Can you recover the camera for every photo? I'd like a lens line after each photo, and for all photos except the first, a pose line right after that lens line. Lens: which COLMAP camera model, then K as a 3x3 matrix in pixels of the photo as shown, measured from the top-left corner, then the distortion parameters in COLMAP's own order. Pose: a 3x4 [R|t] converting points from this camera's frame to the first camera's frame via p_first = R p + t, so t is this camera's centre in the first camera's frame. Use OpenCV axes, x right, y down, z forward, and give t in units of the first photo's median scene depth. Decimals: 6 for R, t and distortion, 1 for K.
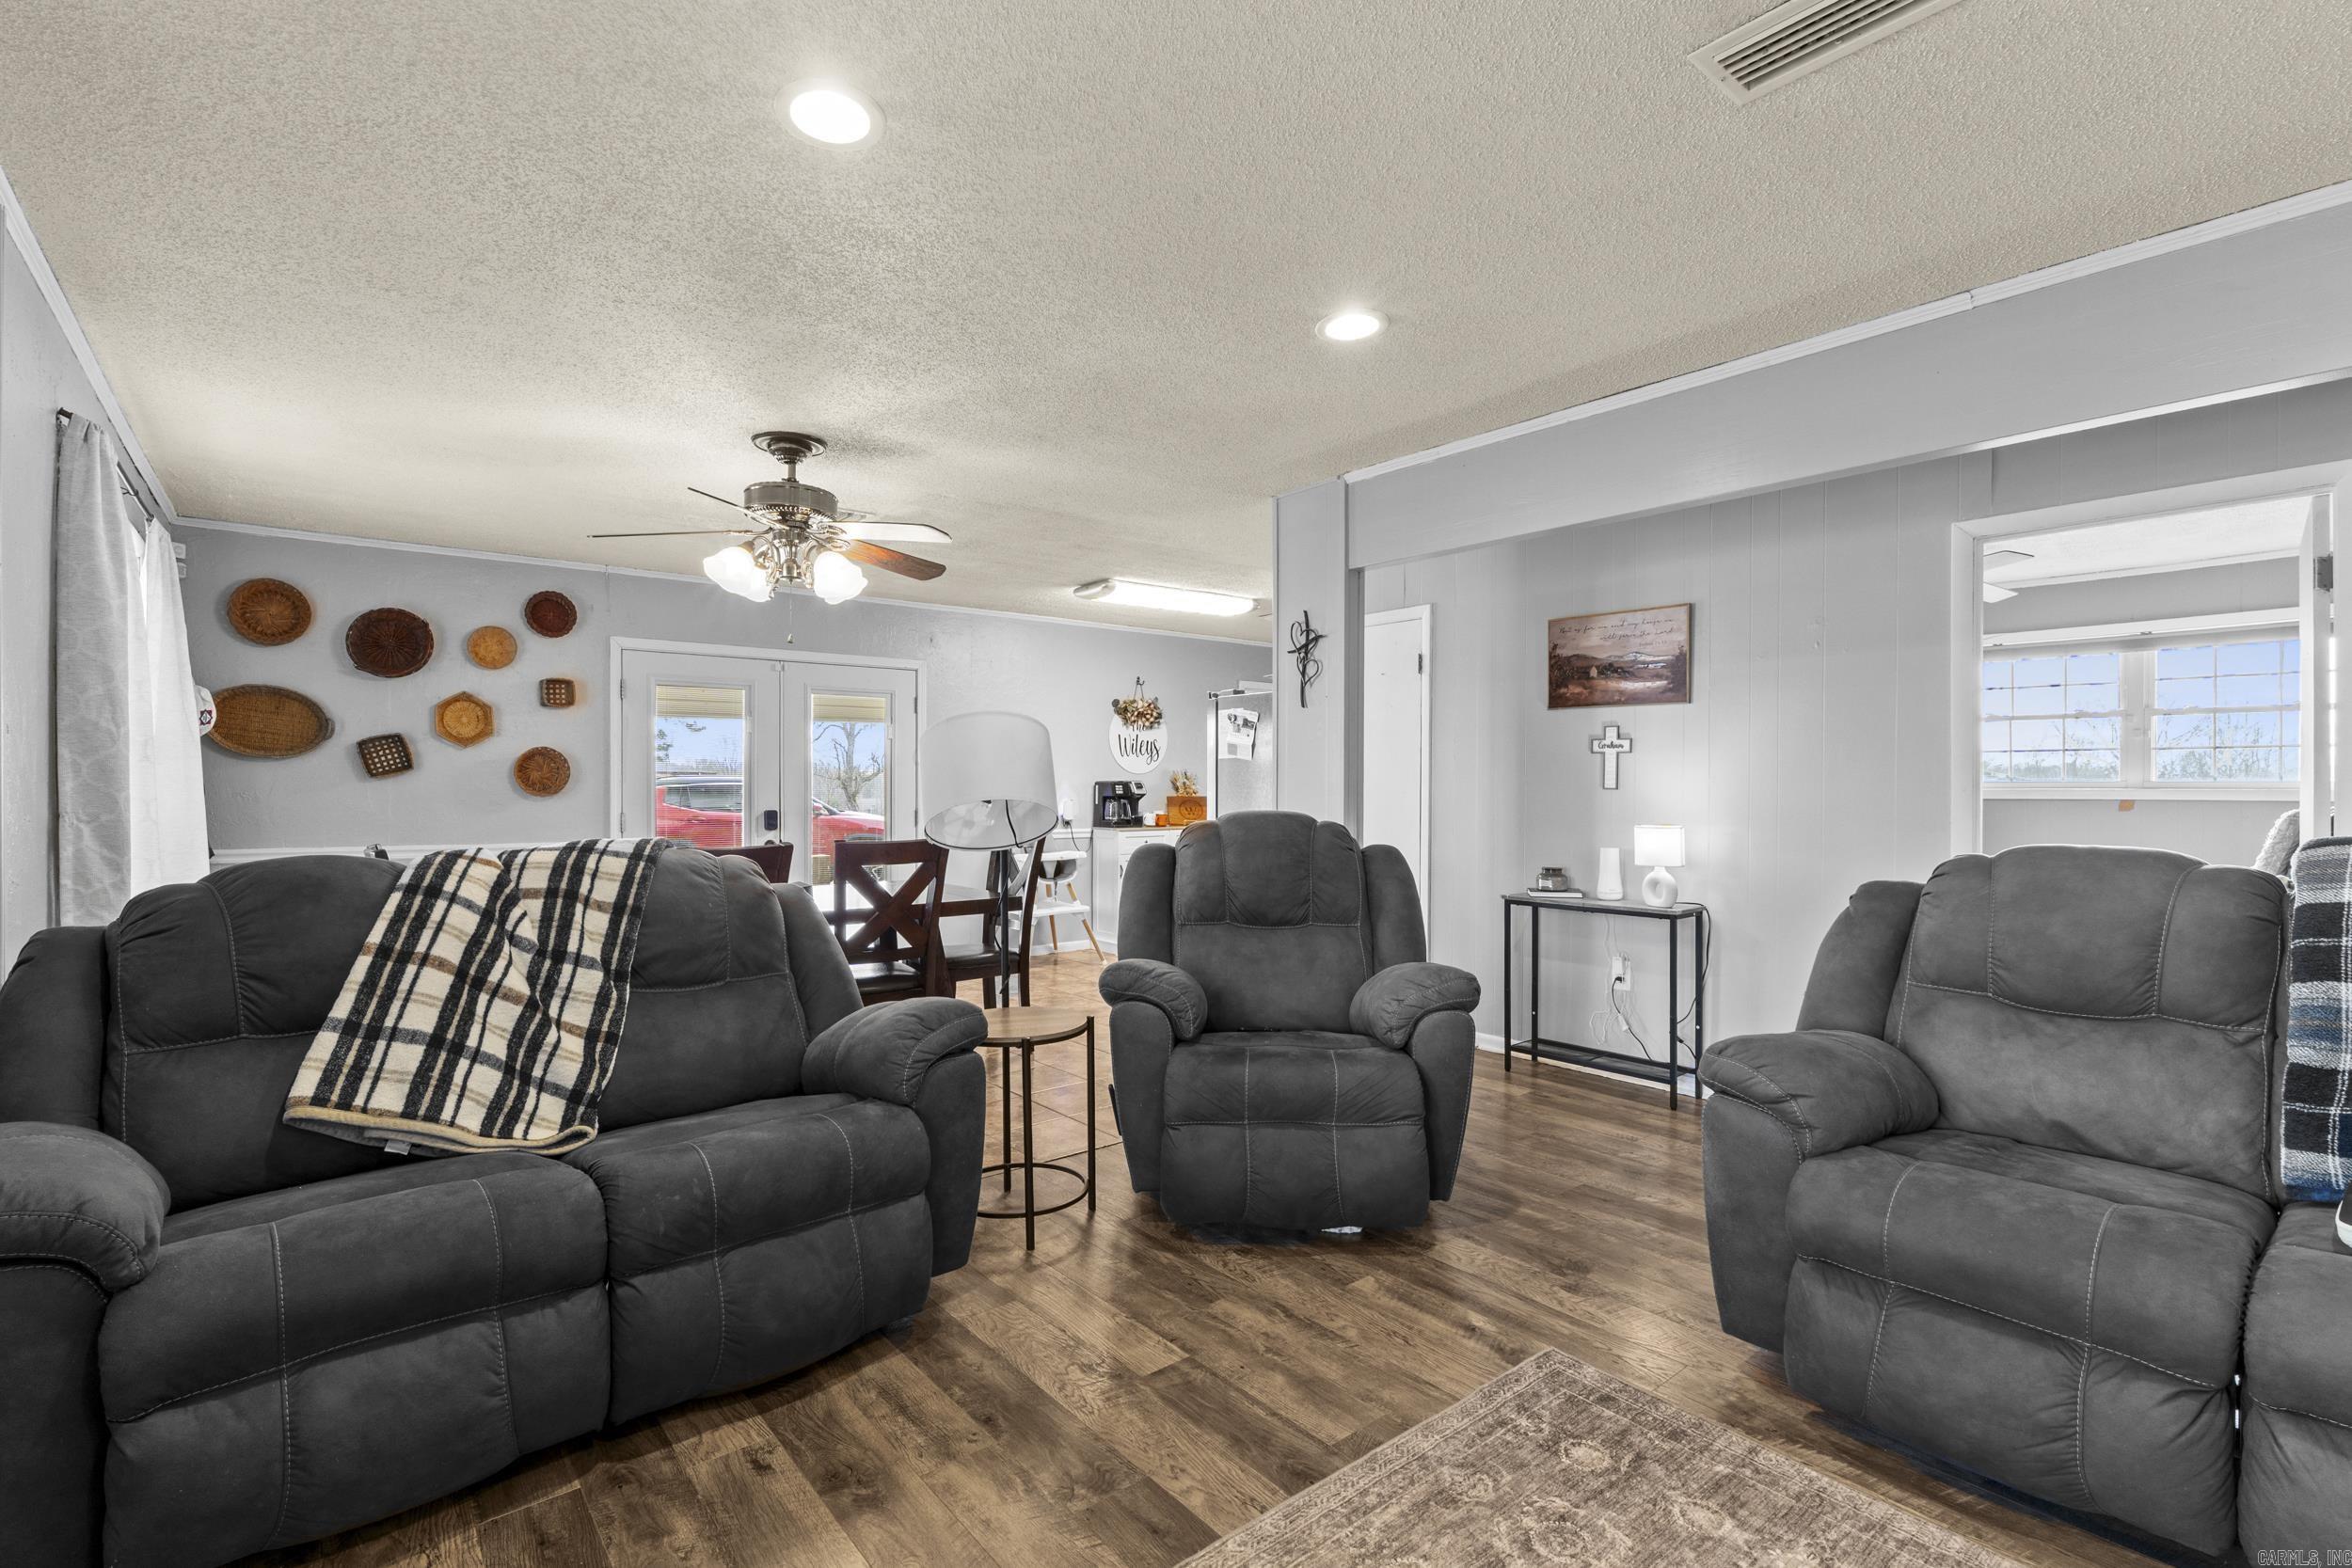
lens RADIAL K [[1050.6, 0, 1167.9], [0, 1050.6, 789.7], [0, 0, 1]] dist [-0.003248, -0.000498]
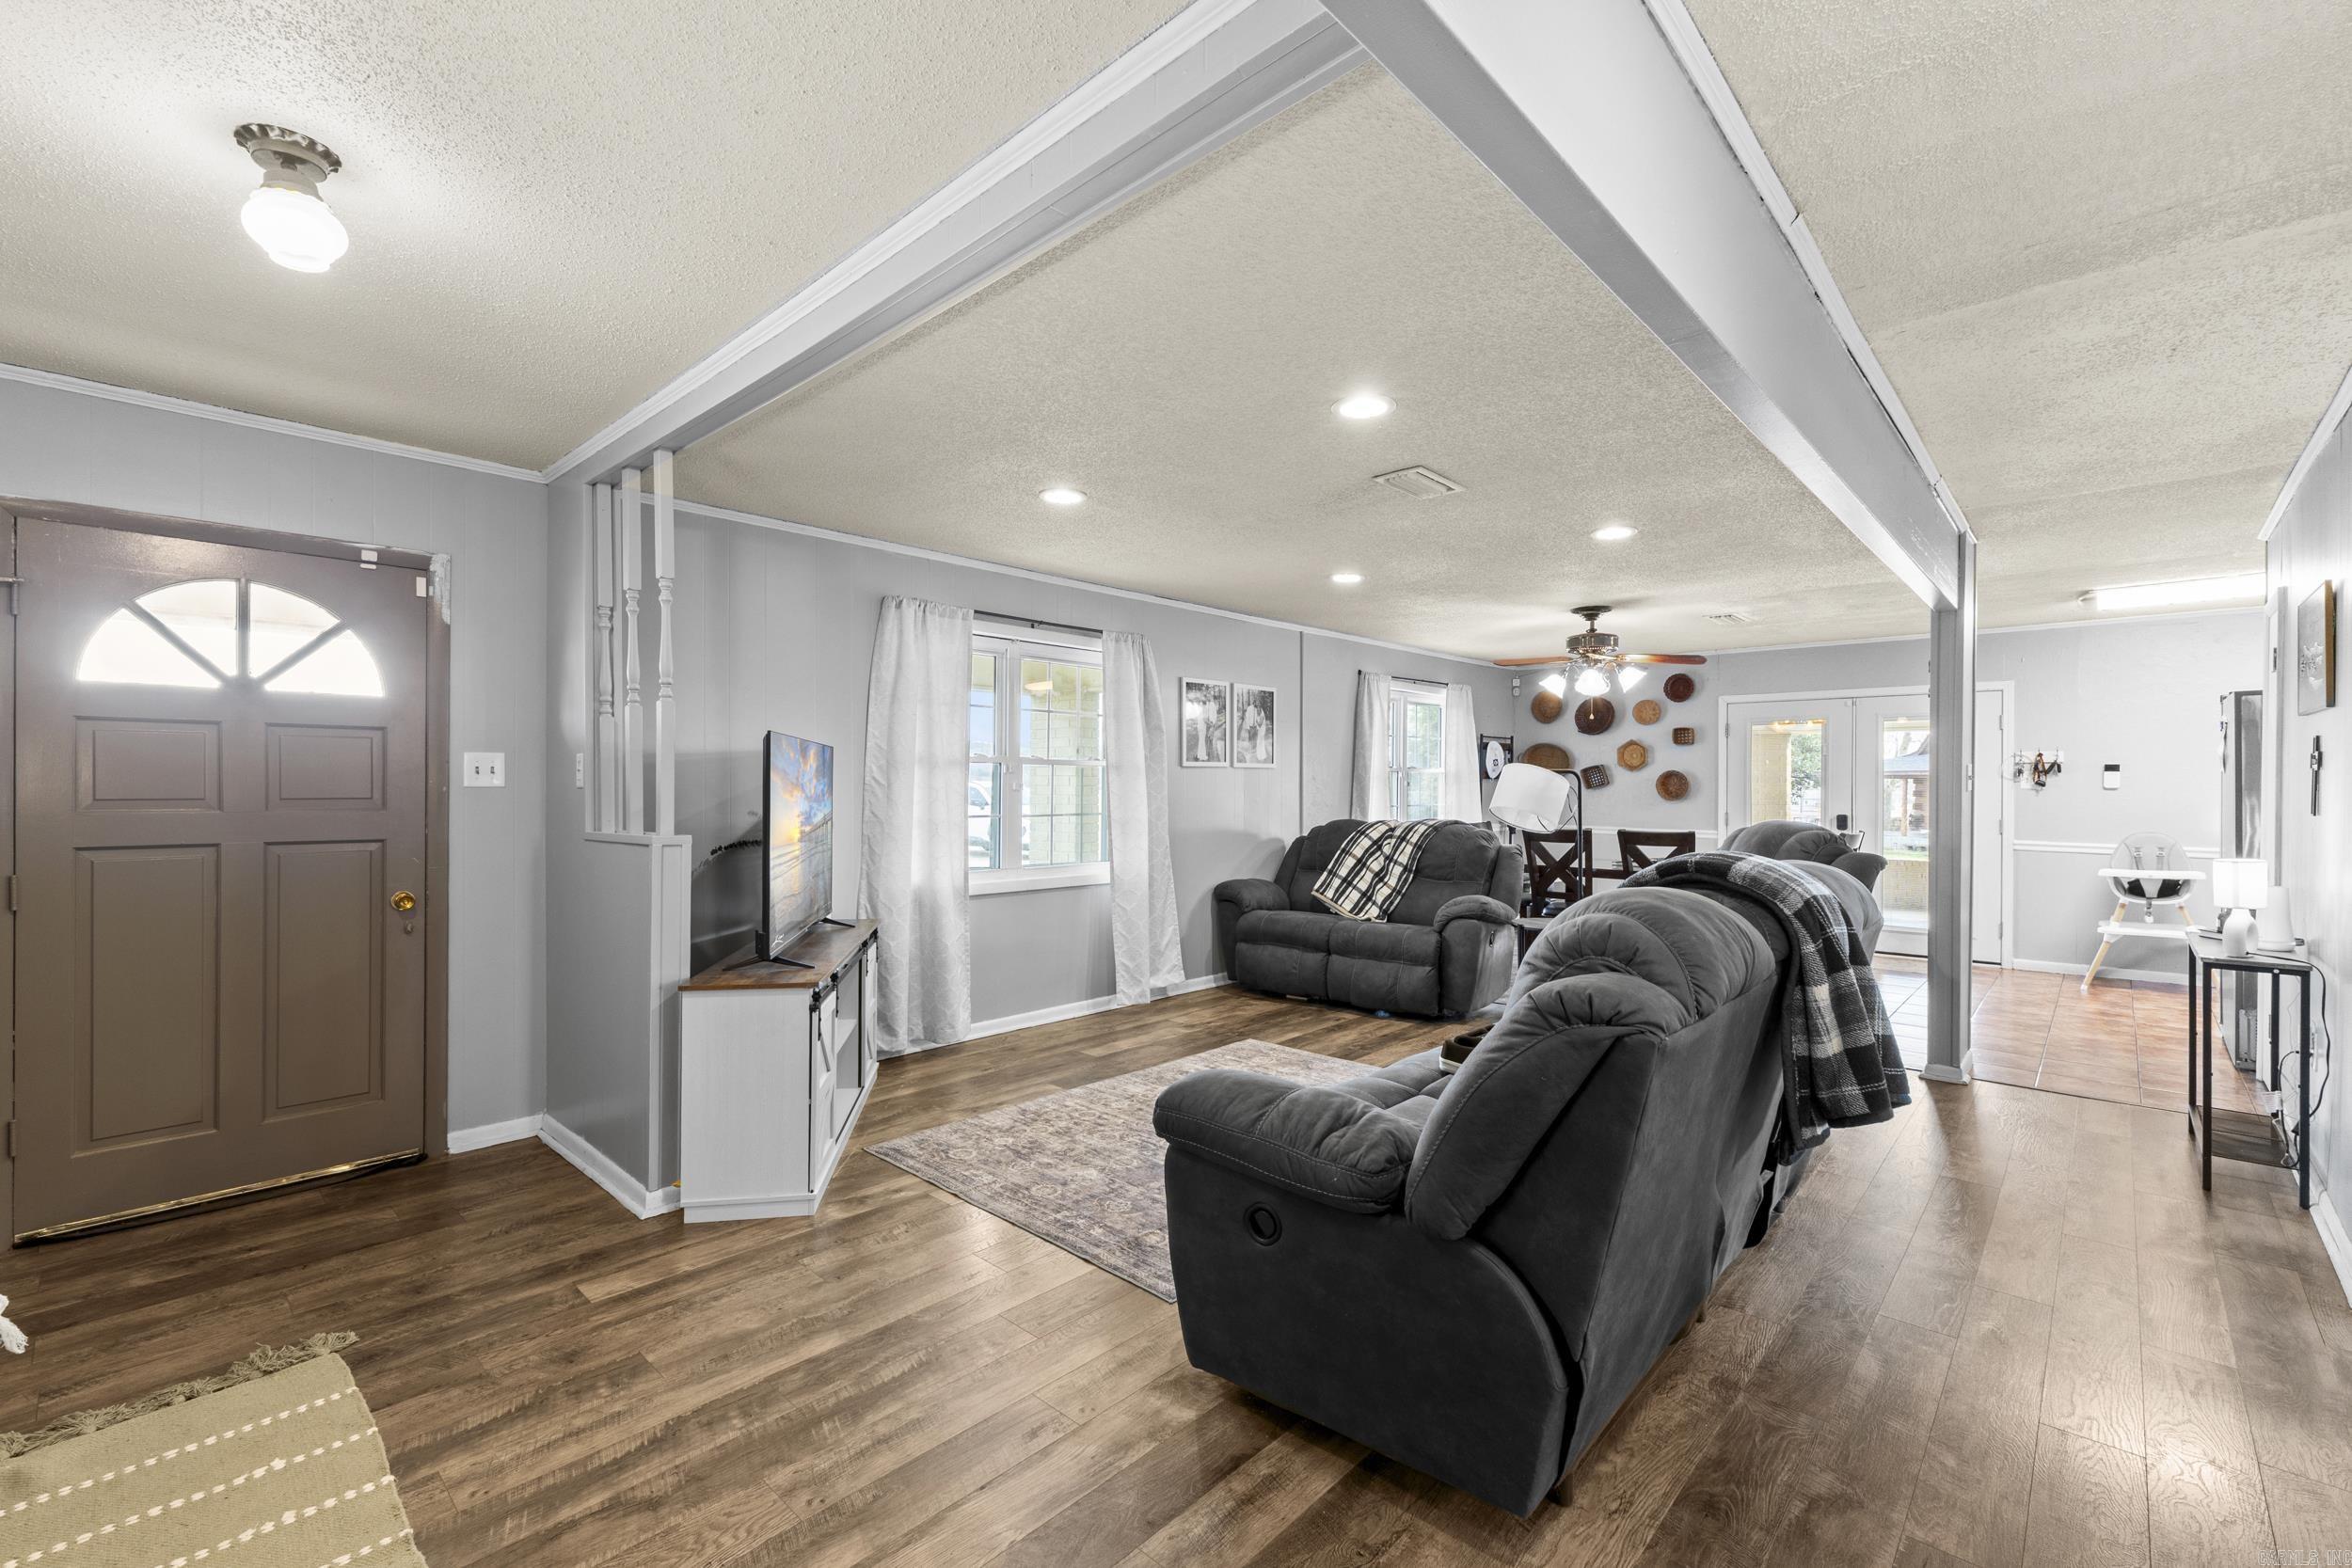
lens RADIAL K [[994.1, 0, 1172.0], [0, 994.1, 783.3], [0, 0, 1]] dist [0.002179, -0.000017]
pose [[0.094348, 0.008751, -0.995501, 0.959069], [-0.008645, 0.999931, 0.007971, -0.029302], [0.995502, 0.007854, 0.094417, 0.090307]]
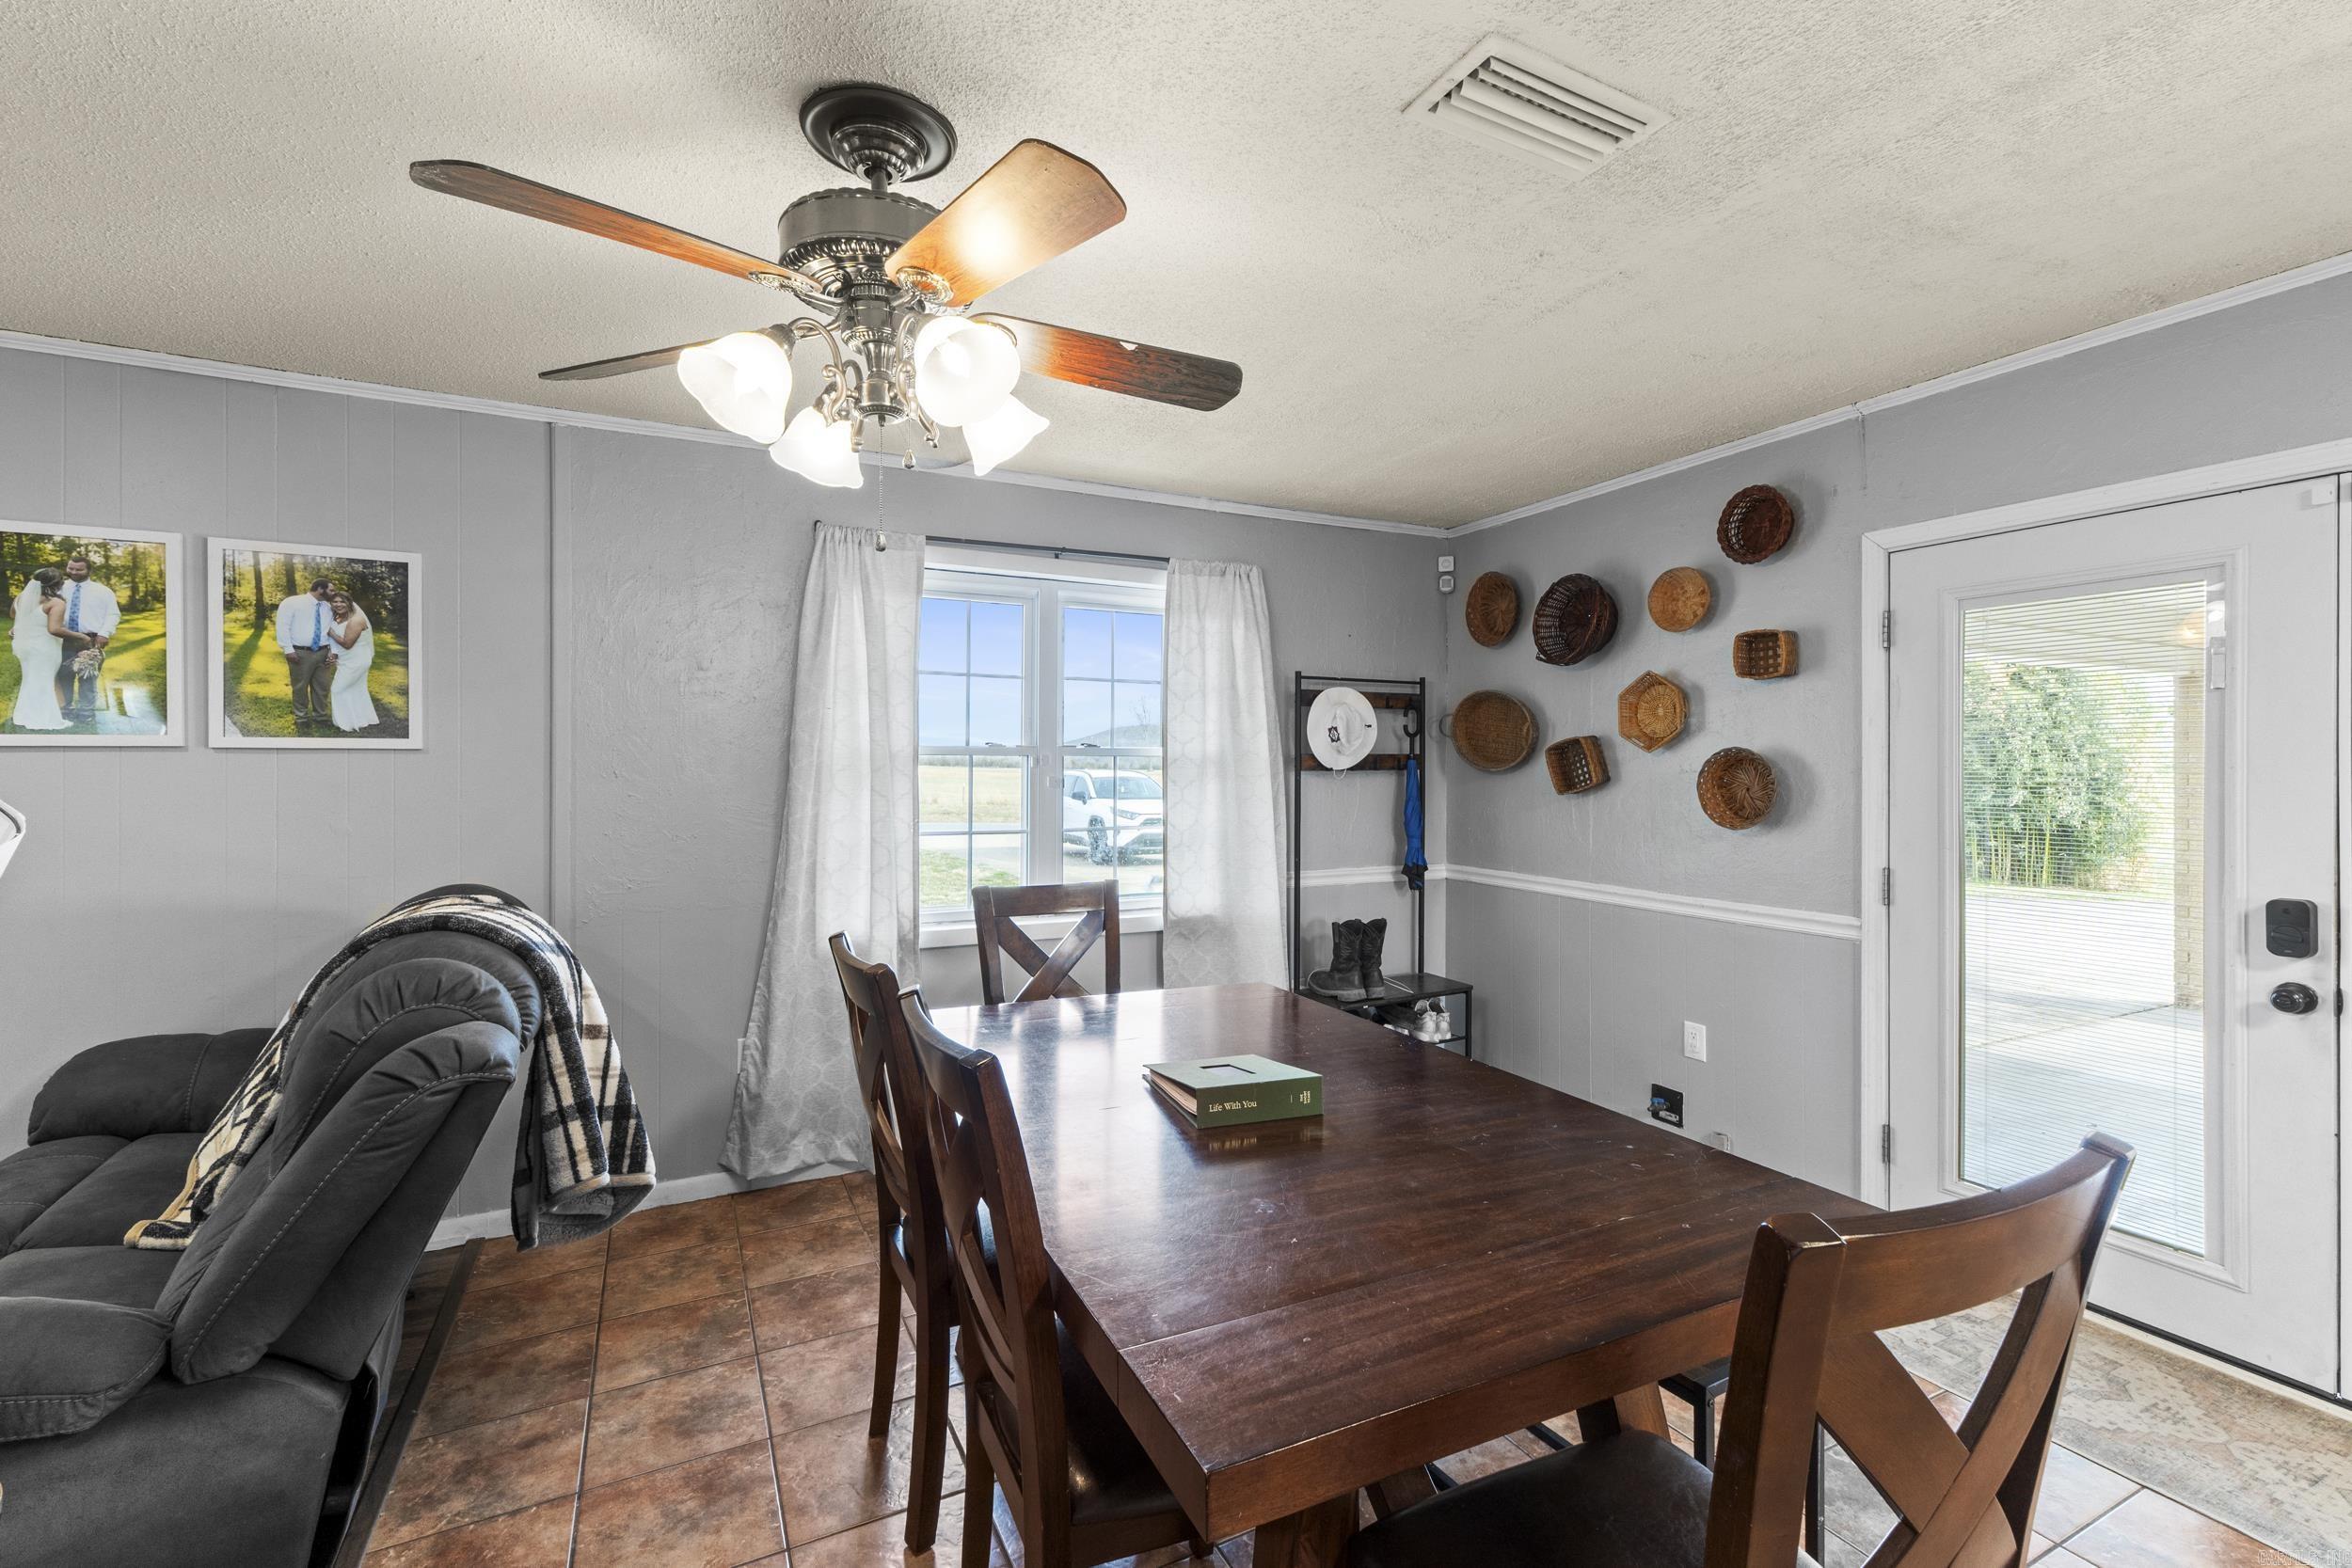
lens RADIAL K [[994.1, 0, 1177.7], [0, 994.1, 772.9], [0, 0, 1]] dist [0.002179, -0.000017]
pose [[-0.252669, 0.014194, -0.967449, 0.052316], [-0.004310, 0.999866, 0.015795, -0.037418], [0.967543, 0.008161, -0.252574, 0.918719]]
